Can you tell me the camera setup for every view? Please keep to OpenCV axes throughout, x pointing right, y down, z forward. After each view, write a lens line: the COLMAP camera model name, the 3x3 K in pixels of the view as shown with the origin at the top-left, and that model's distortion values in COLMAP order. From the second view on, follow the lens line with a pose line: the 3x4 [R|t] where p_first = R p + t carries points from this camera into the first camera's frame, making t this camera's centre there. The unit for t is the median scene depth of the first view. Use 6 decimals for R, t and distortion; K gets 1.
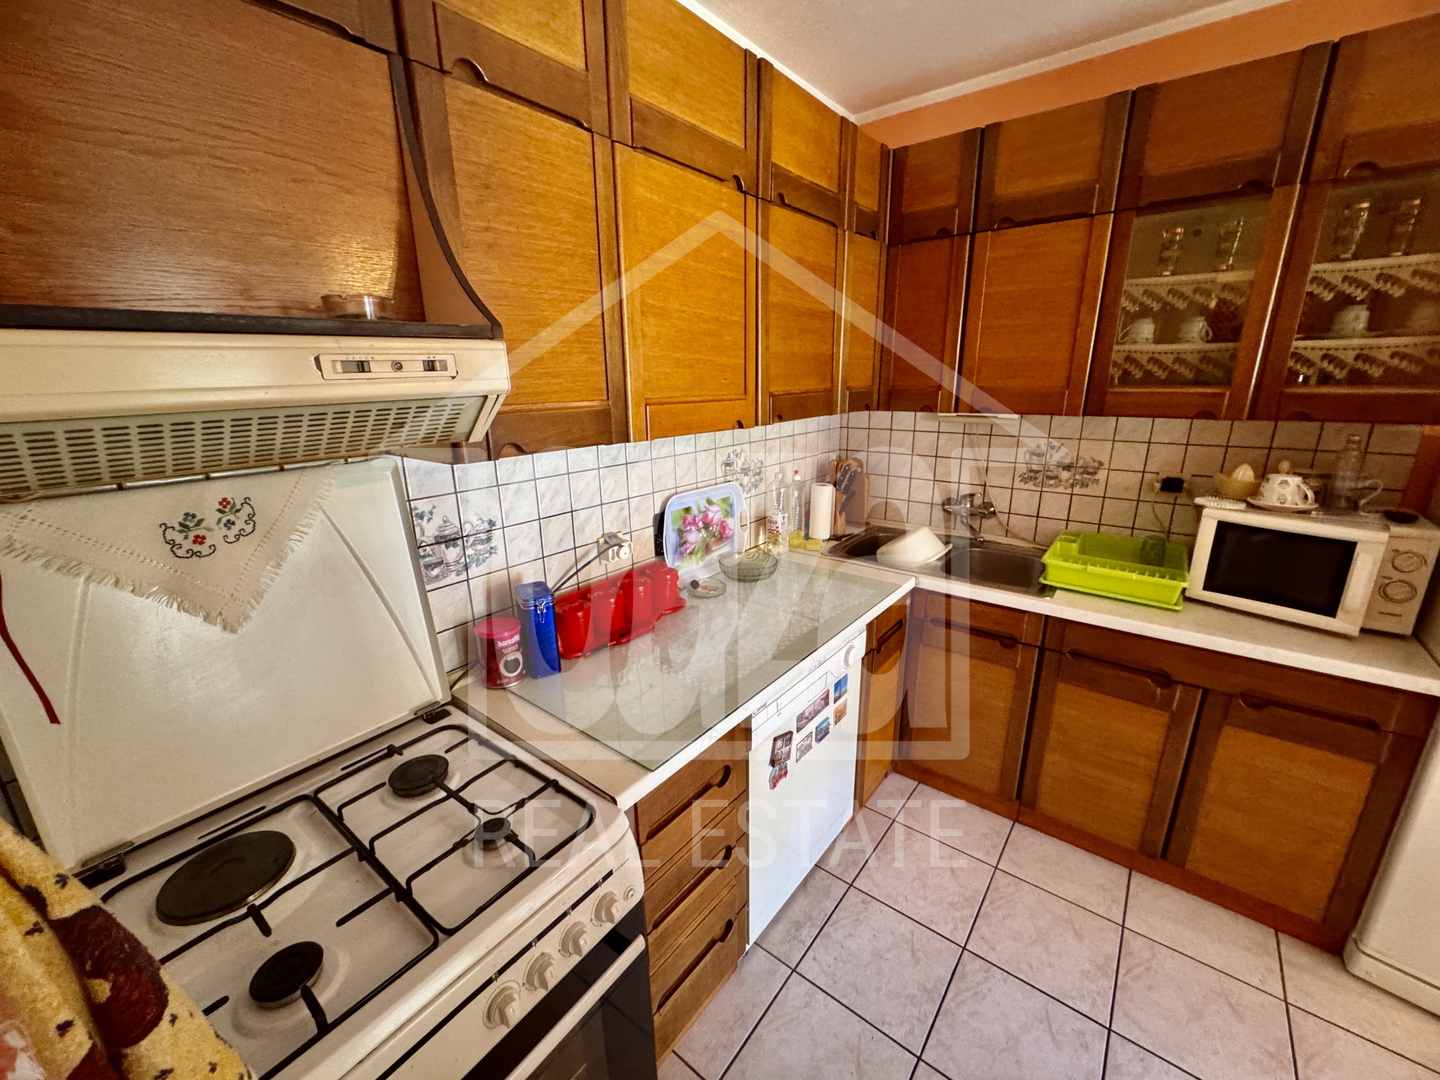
lens RADIAL K [[575.9, 0, 717.4], [0, 575.9, 536.4], [0, 0, 1]] dist [-0.007529, 0.001711]
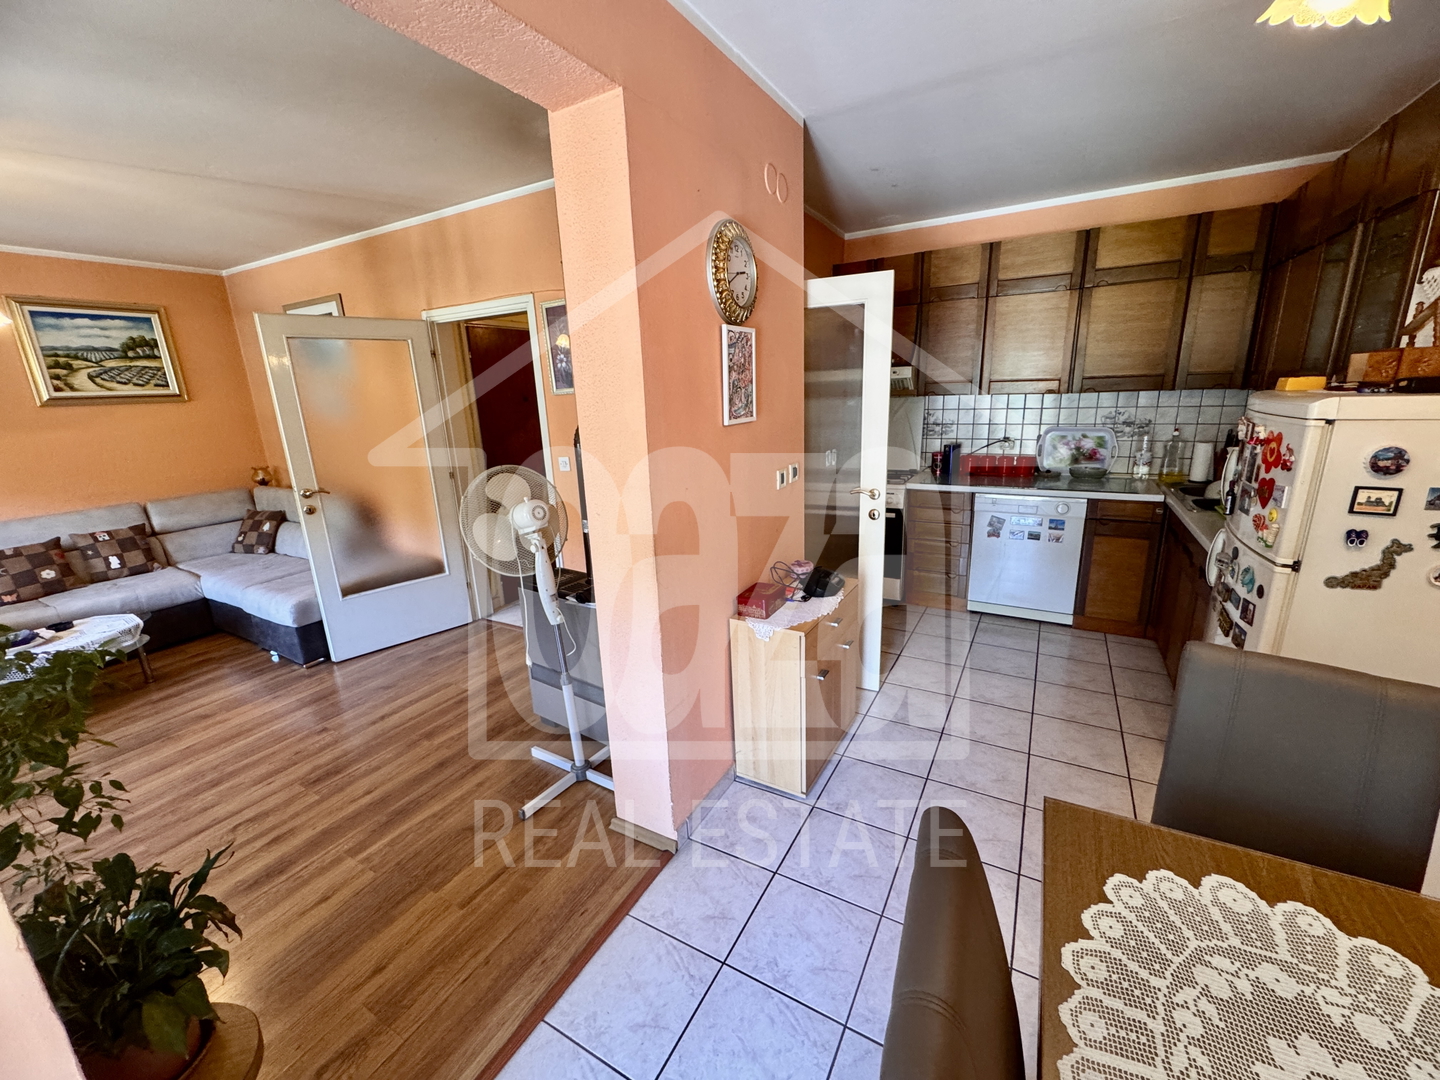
lens RADIAL K [[575.9, 0, 723.5], [0, 575.9, 542.8], [0, 0, 1]] dist [-0.007529, 0.001711]
pose [[0.159693, 0.267078, -0.950351, 1.793473], [-0.231578, 0.945977, 0.226935, 0.125691], [0.959620, 0.183841, 0.212915, -0.496886]]
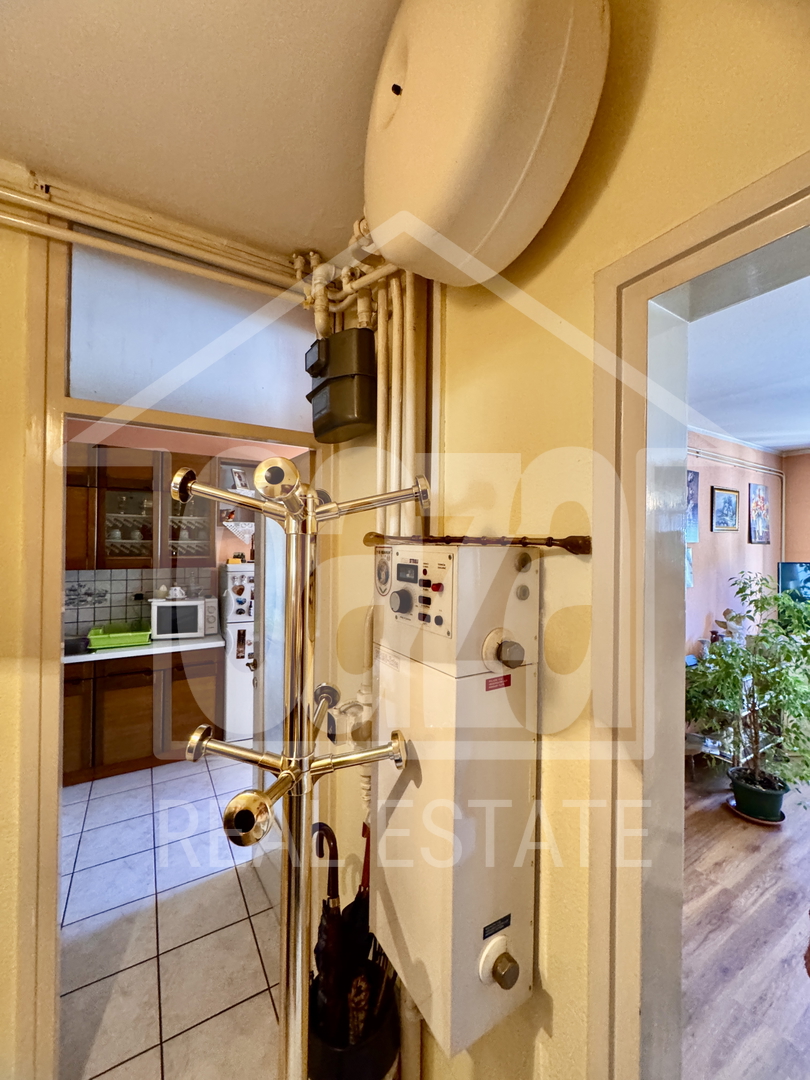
lens RADIAL K [[431.9, 0, 405.0], [0, 431.9, 543.4], [0, 0, 1]] dist [-0.007529, 0.001711]
pose [[0.347275, 0.018692, 0.937577, -0.522571], [0.238232, 0.965242, -0.107484, 0.159355], [-0.906998, 0.260687, 0.330751, -0.675058]]
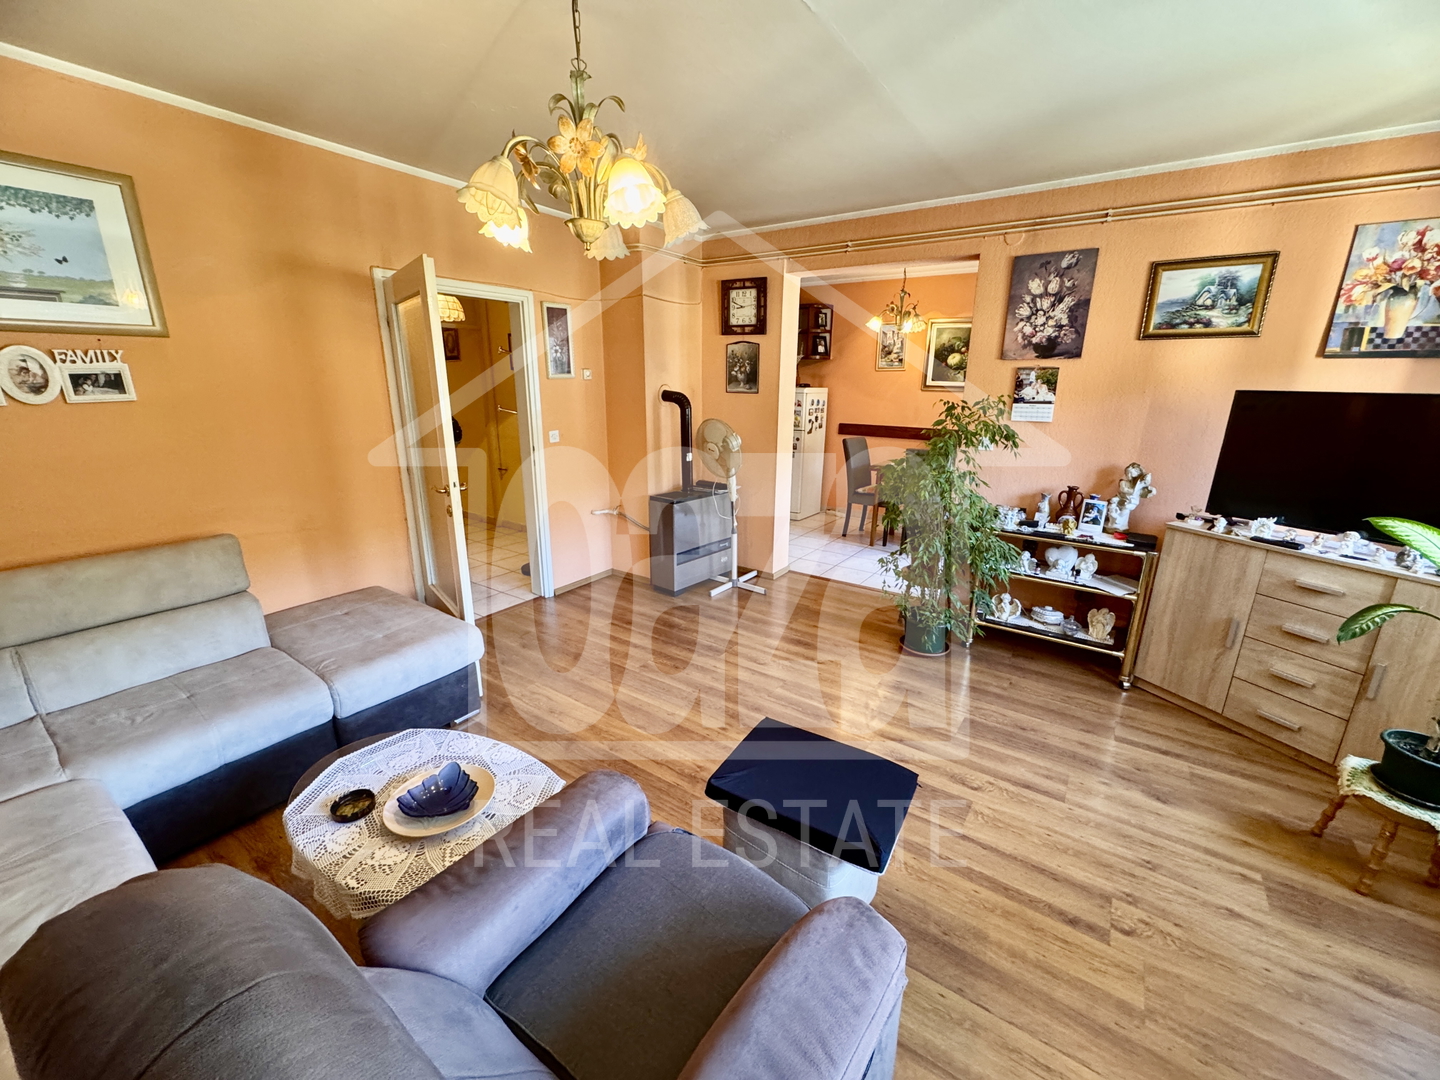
lens RADIAL K [[575.9, 0, 721.1], [0, 575.9, 541.8], [0, 0, 1]] dist [-0.007529, 0.001711]
pose [[0.997850, 0.005250, 0.065333, 0.449110], [-0.005399, 0.999983, 0.002107, 0.796639], [-0.065321, -0.002455, 0.997861, -2.818925]]
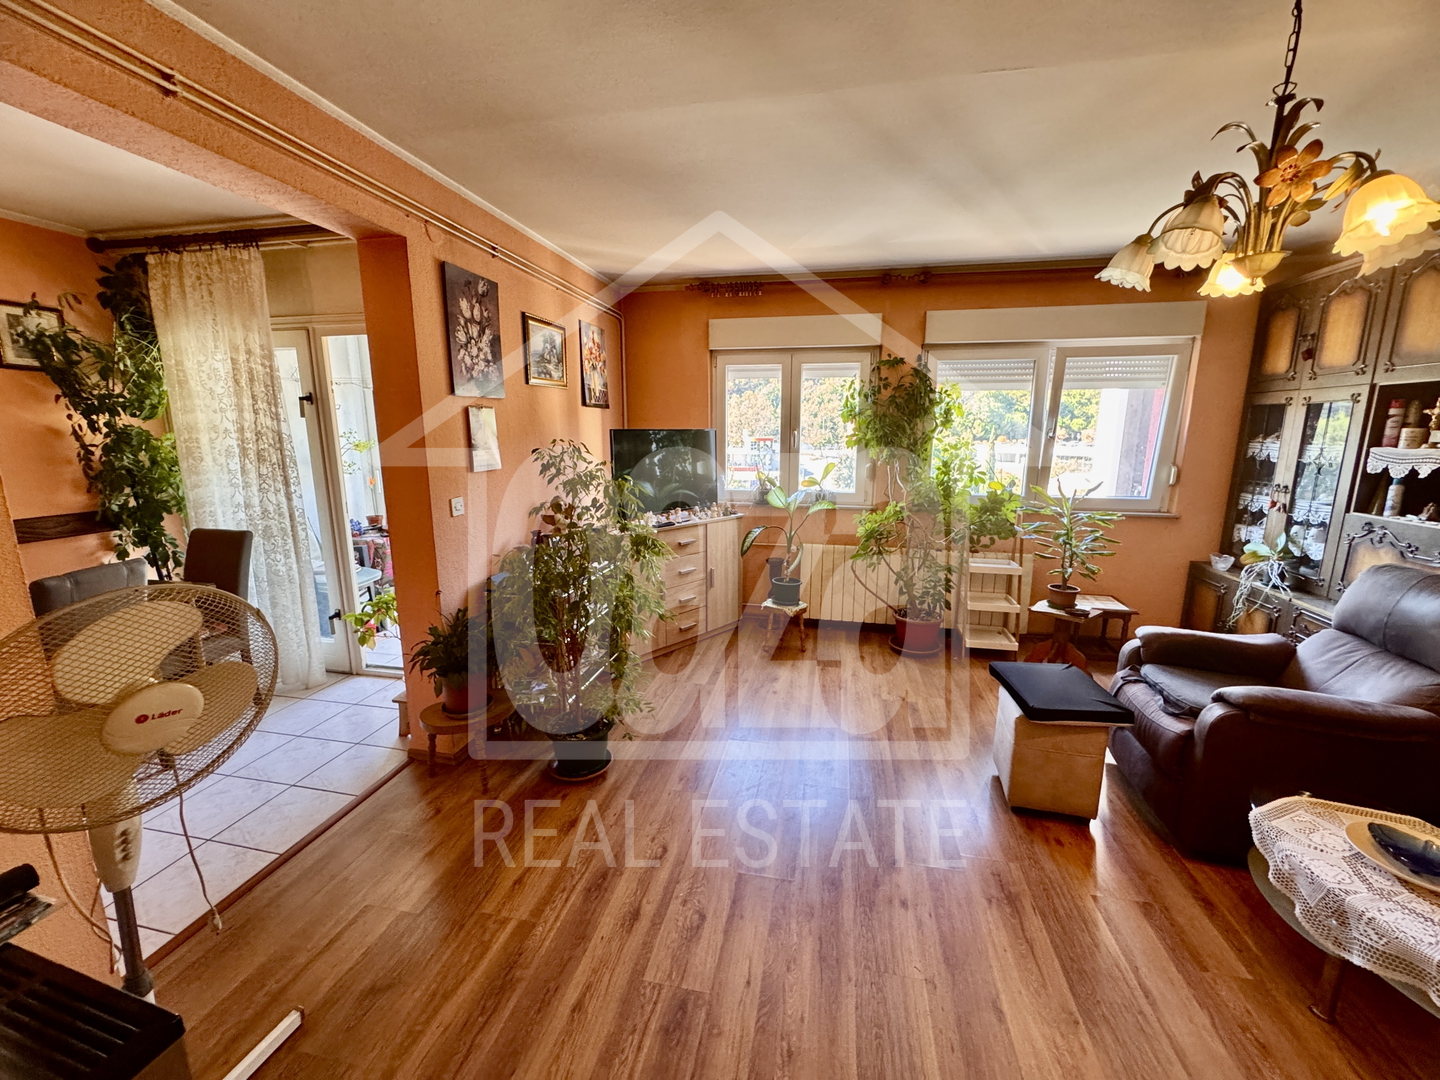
lens RADIAL K [[575.9, 0, 722.4], [0, 575.9, 540.2], [0, 0, 1]] dist [-0.007529, 0.001711]
pose [[-0.454030, -0.158128, 0.876842, -0.091052], [0.245684, 0.923753, 0.293803, 0.294771], [-0.856444, 0.348822, -0.380562, -0.974894]]
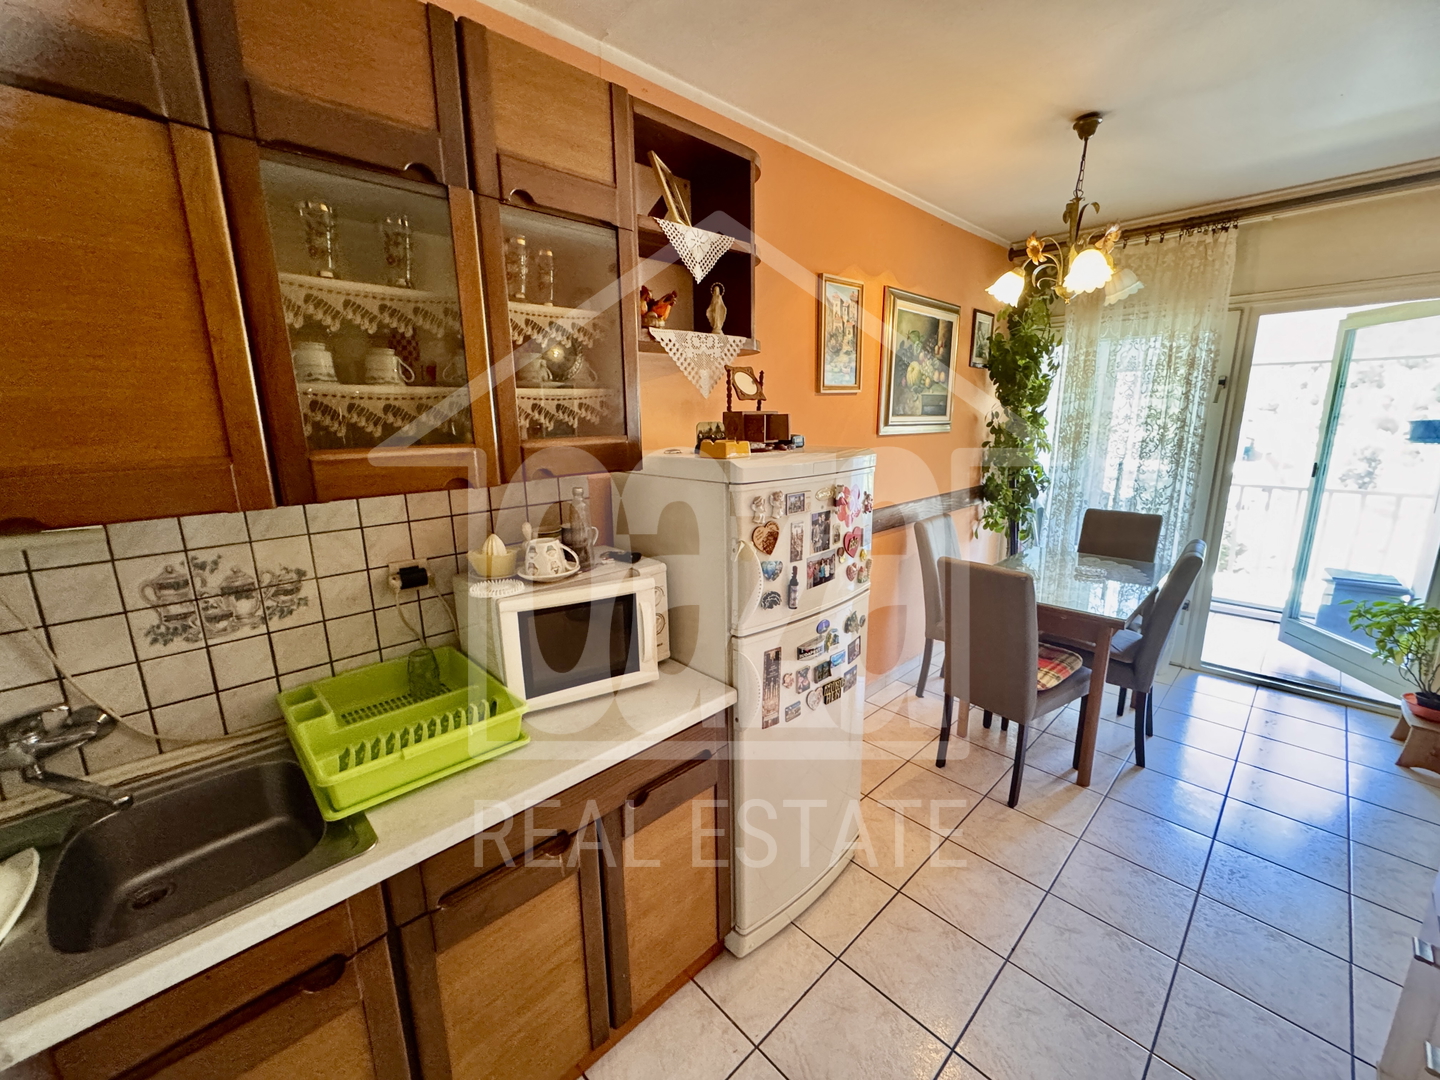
lens RADIAL K [[575.9, 0, 721.3], [0, 575.9, 536.7], [0, 0, 1]] dist [-0.007529, 0.001711]
pose [[0.135146, -0.202551, 0.969901, 0.162308], [0.279082, 0.947031, 0.158887, -0.156784], [-0.950710, 0.249209, 0.184516, 0.519444]]
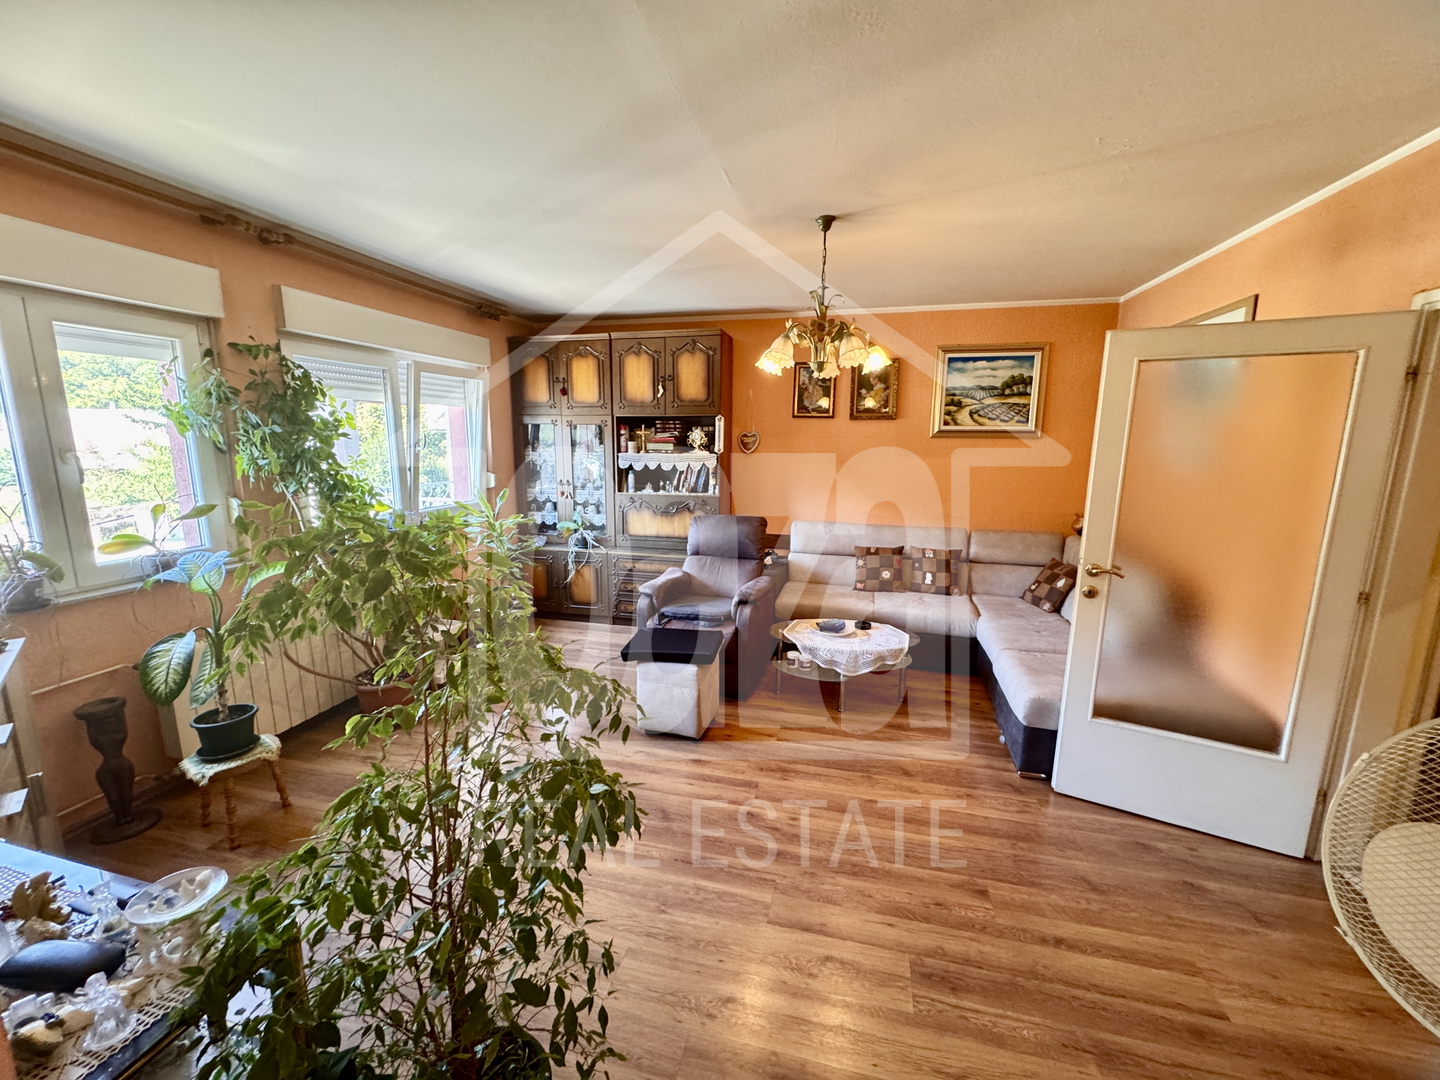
lens RADIAL K [[575.9, 0, 722.6], [0, 575.9, 534.8], [0, 0, 1]] dist [-0.007529, 0.001711]
pose [[-0.910964, 0.074870, -0.405635, 1.168546], [-0.107760, 0.906042, 0.409238, 0.165911], [0.398162, 0.416512, -0.817303, -0.681640]]
